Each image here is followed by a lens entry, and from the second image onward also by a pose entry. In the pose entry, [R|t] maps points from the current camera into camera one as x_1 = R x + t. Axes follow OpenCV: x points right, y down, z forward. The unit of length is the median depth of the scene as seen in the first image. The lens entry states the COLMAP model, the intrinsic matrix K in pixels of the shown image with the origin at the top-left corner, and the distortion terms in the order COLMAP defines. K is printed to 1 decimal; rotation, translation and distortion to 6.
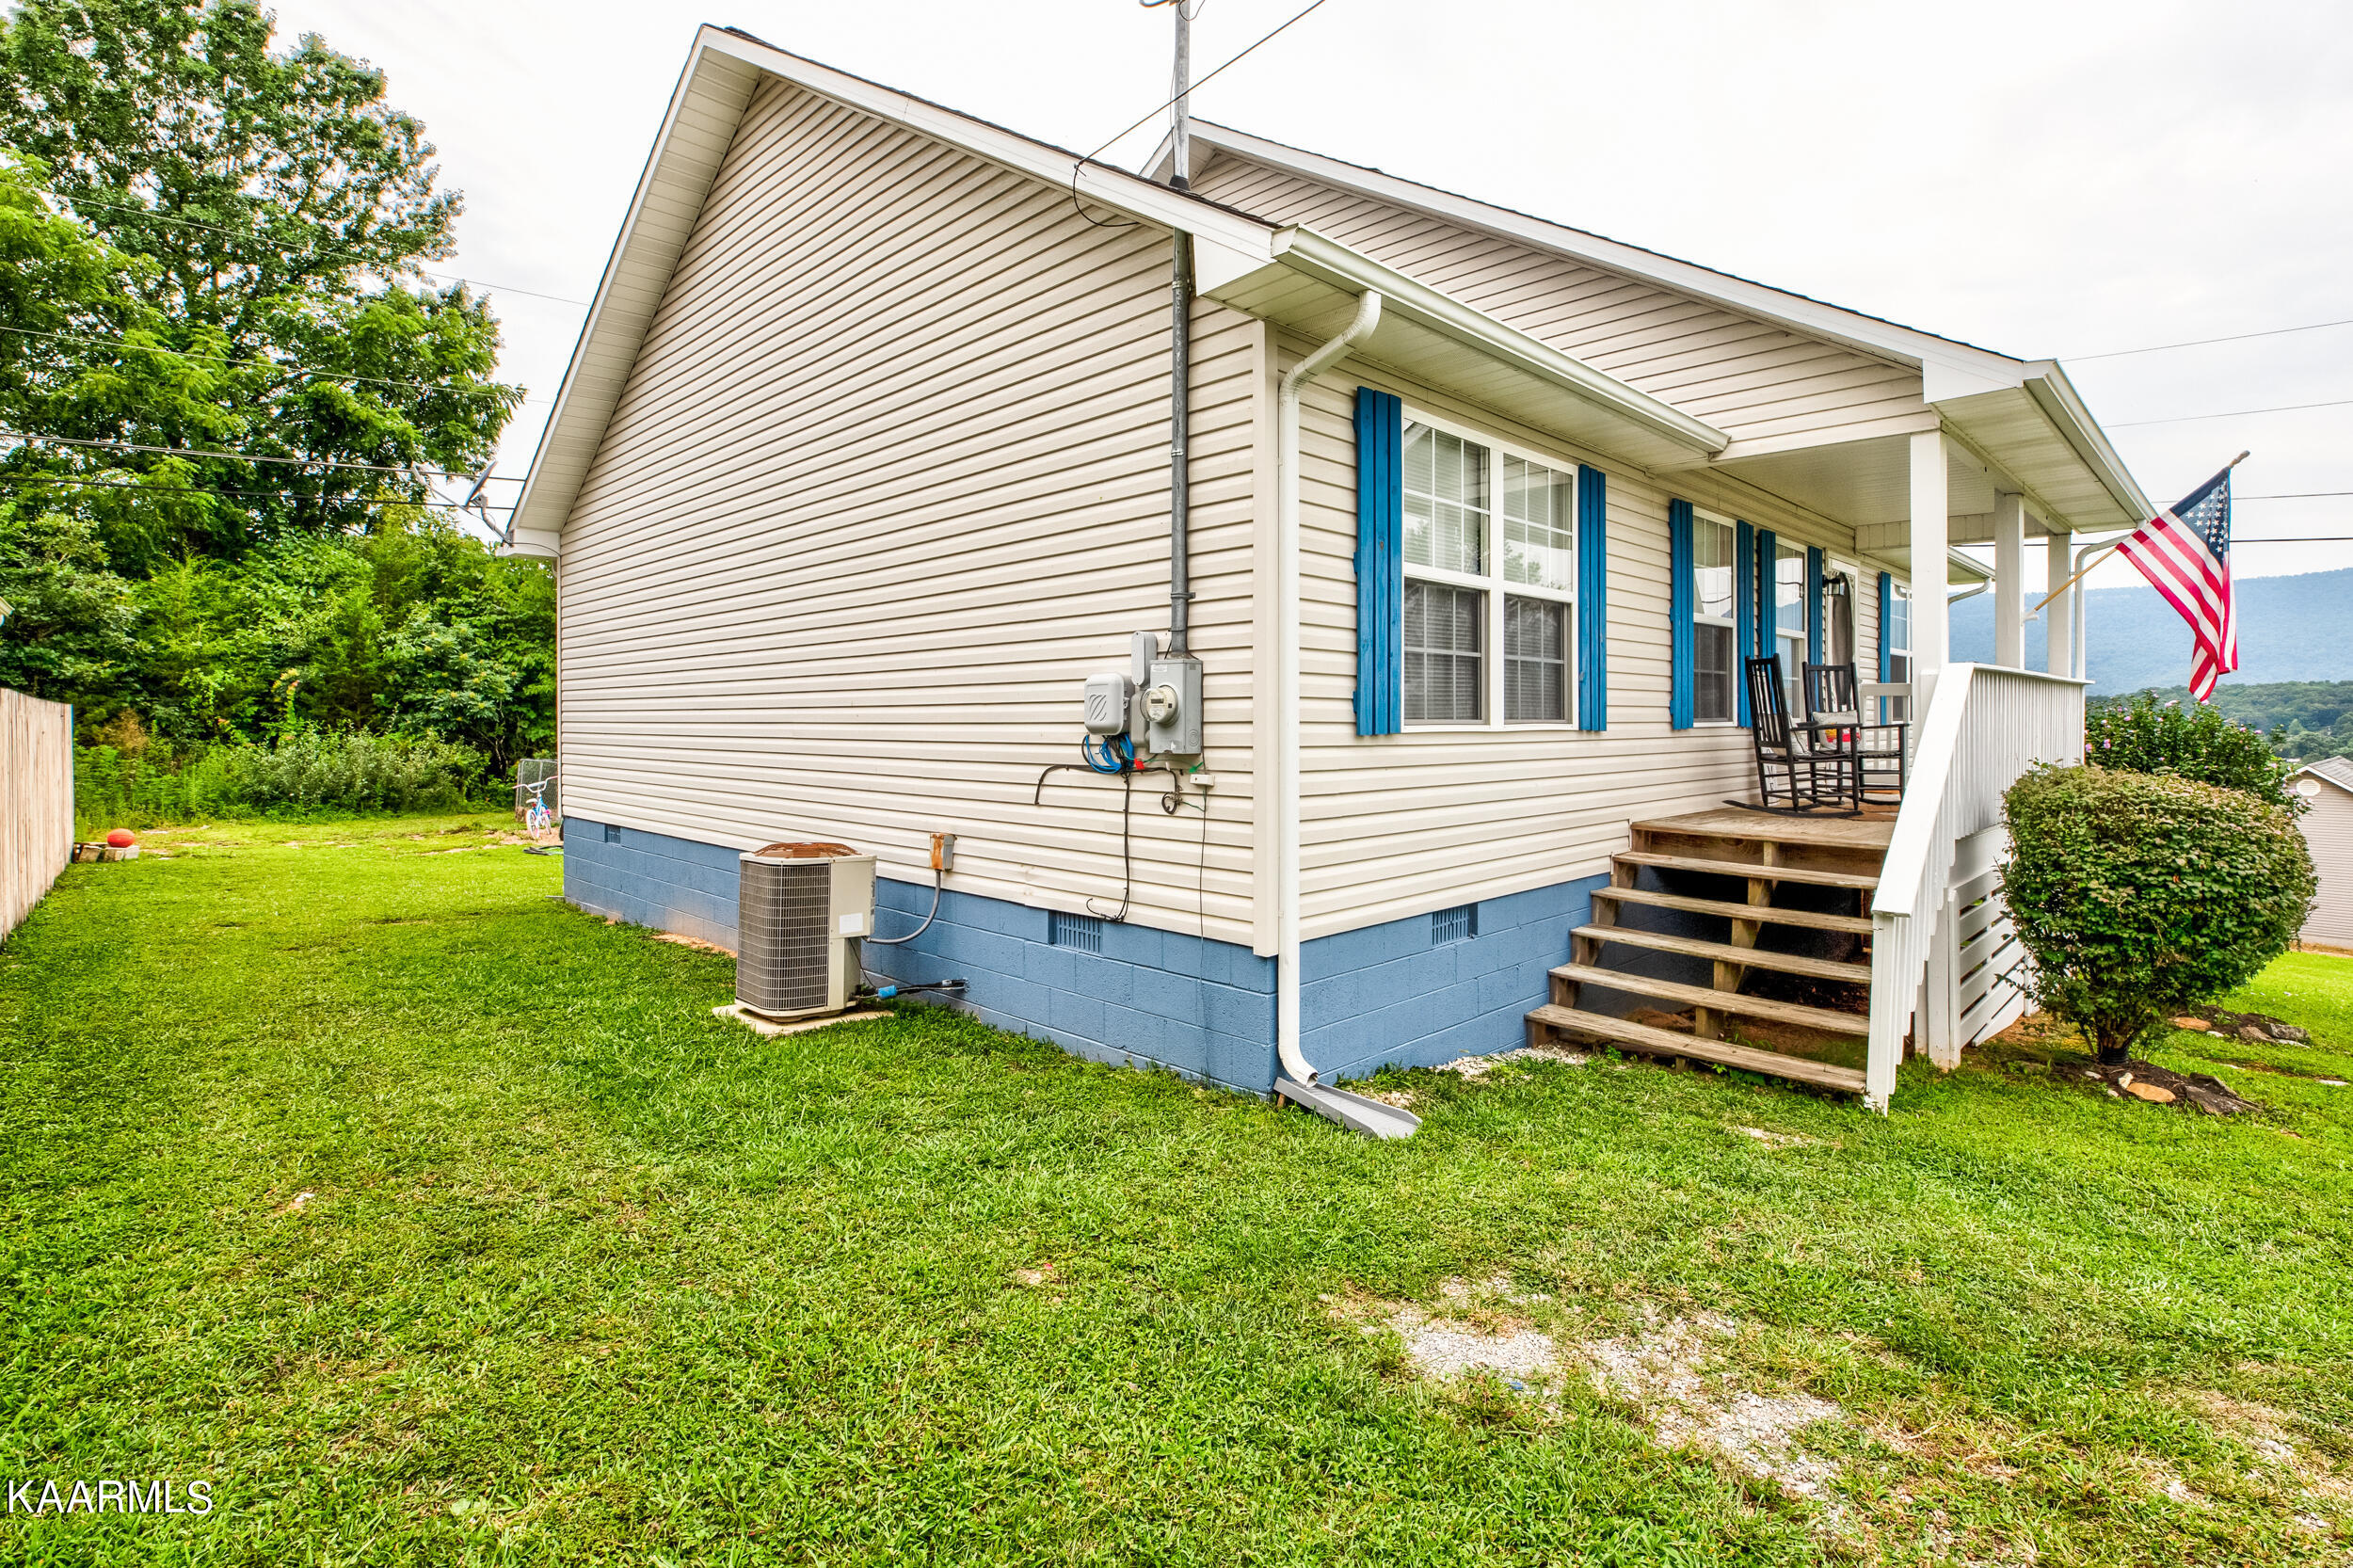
lens RADIAL K [[1116.3, 0, 1177.0], [0, 1116.3, 679.4], [0, 0, 1]] dist [0.012068, 0.000453]
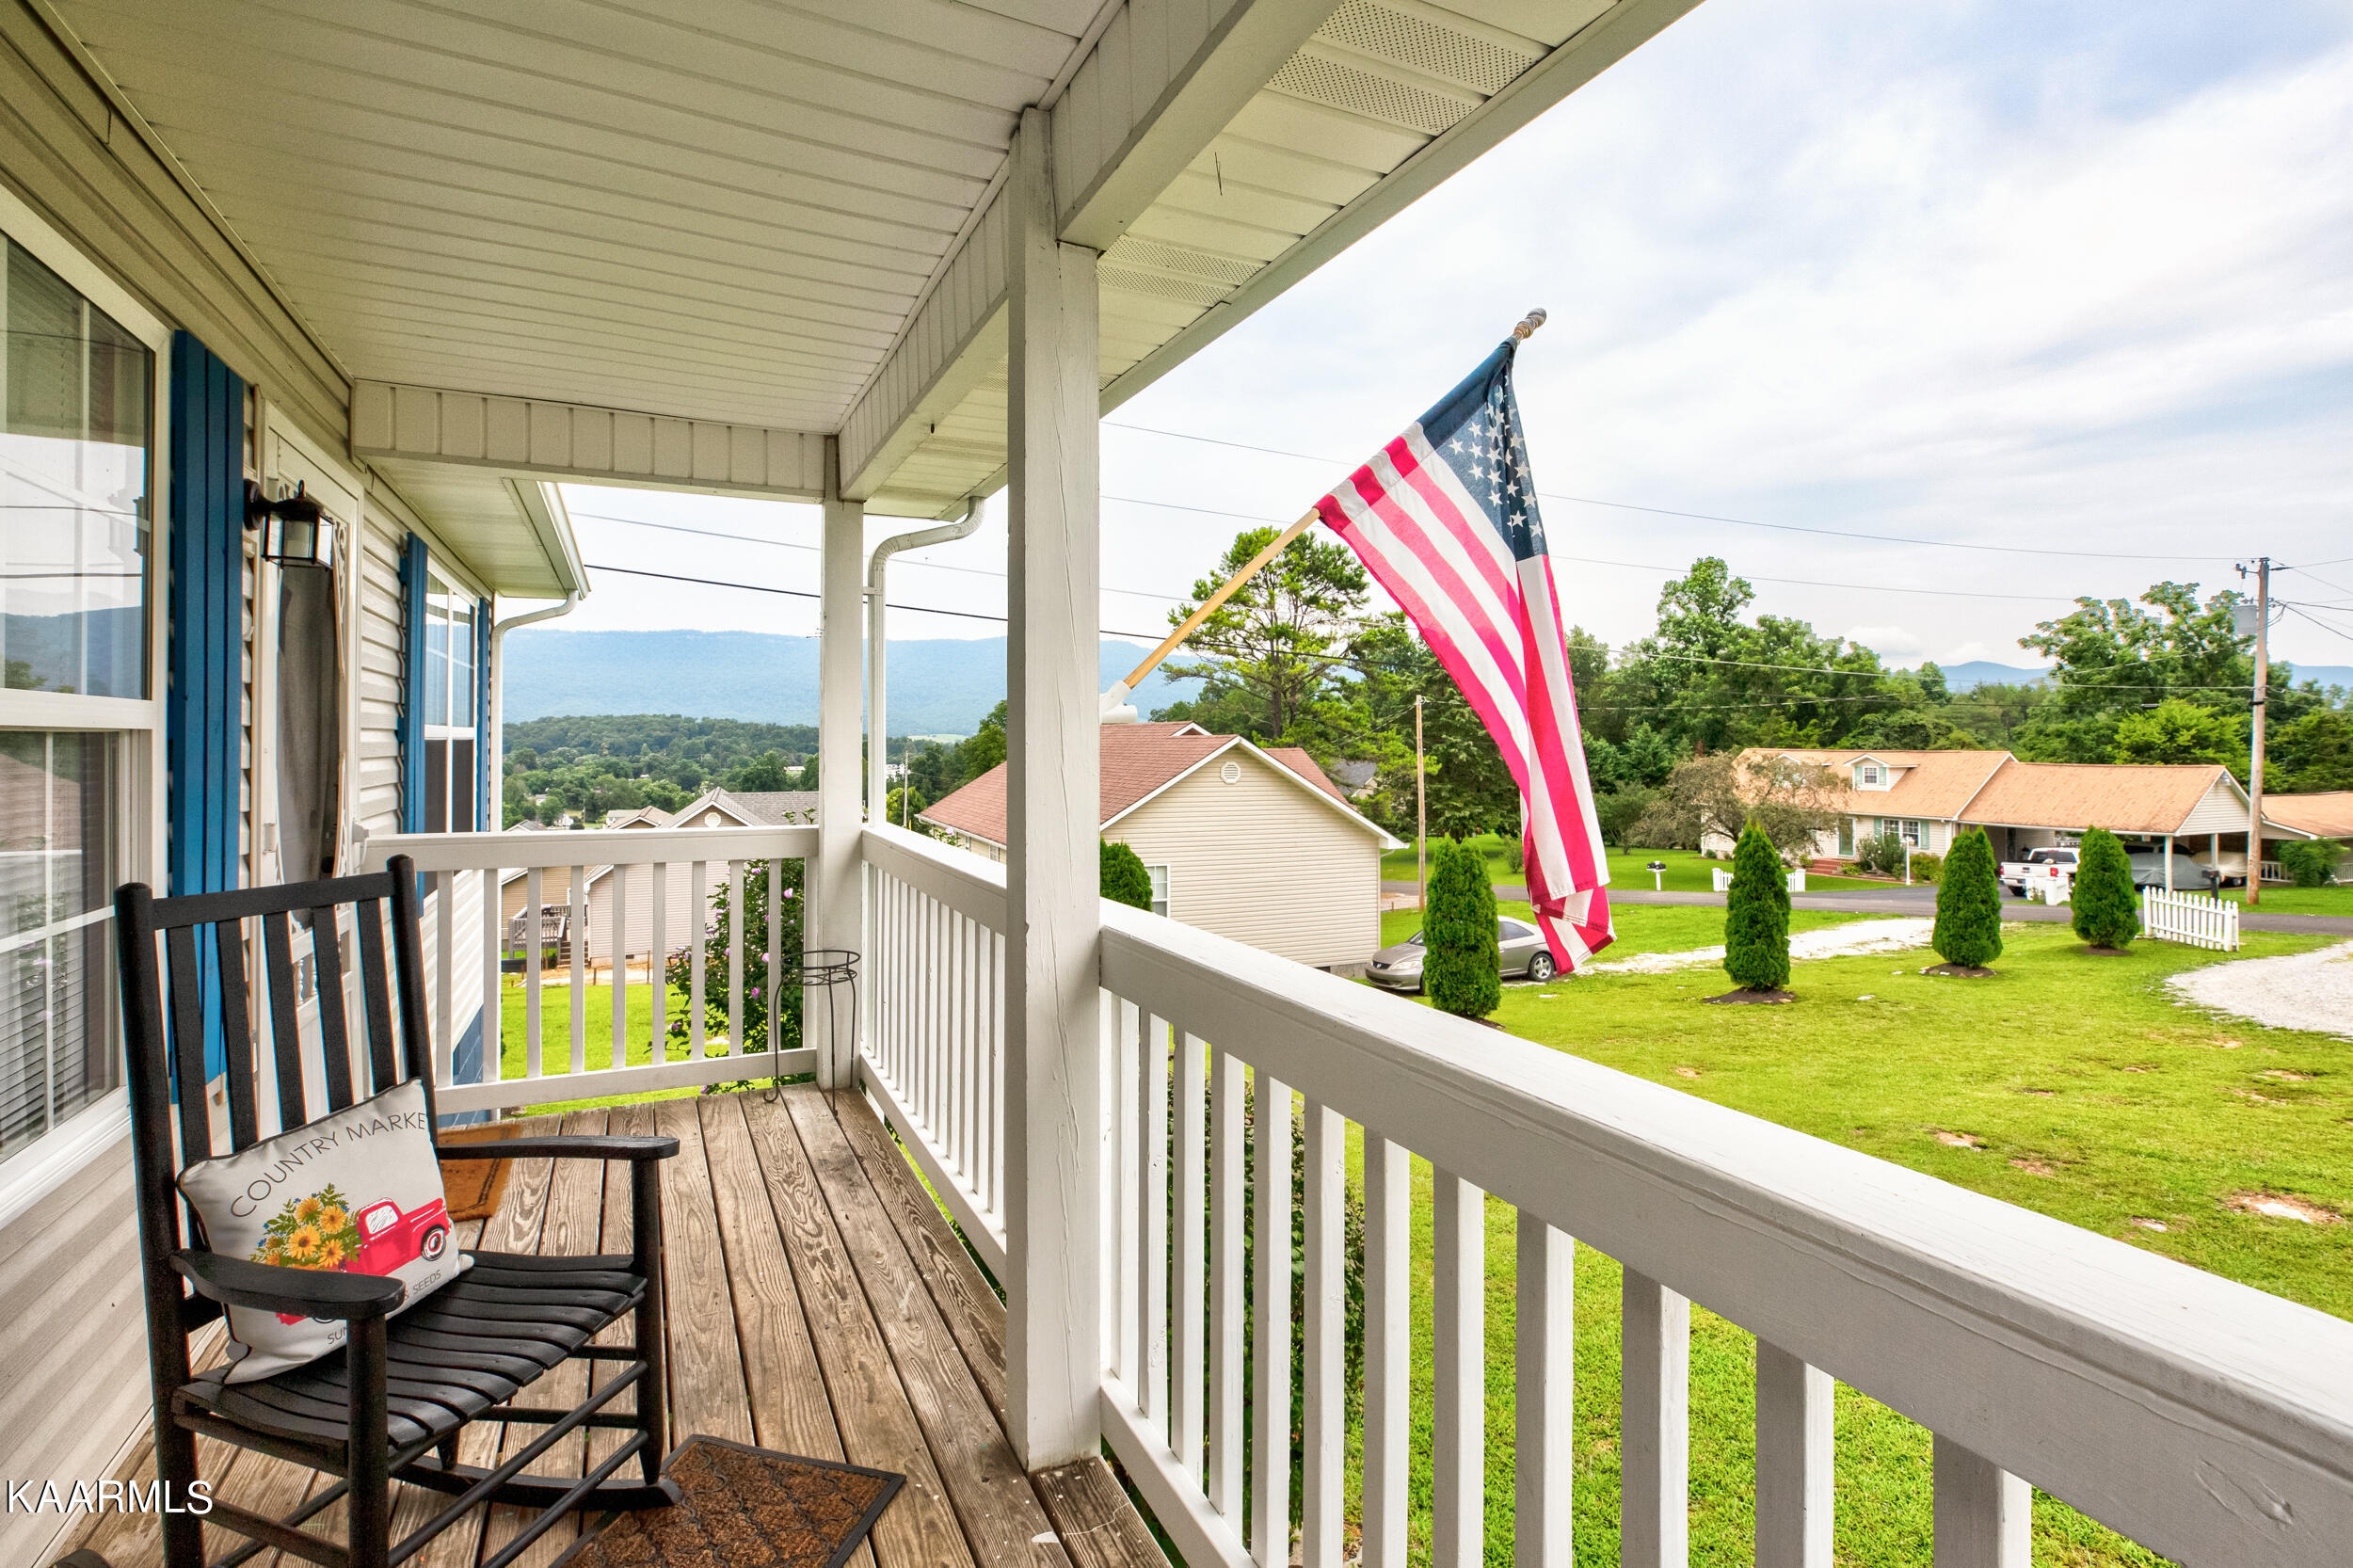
lens RADIAL K [[1092.3, 0, 1182.9], [0, 1092.3, 752.5], [0, 0, 1]] dist [-0.040735, 0.018592]
pose [[0.317080, -0.007138, 0.948372, 0.387592], [-0.037336, 0.999103, 0.020003, -0.040070], [-0.947664, -0.041751, 0.316529, 0.674470]]
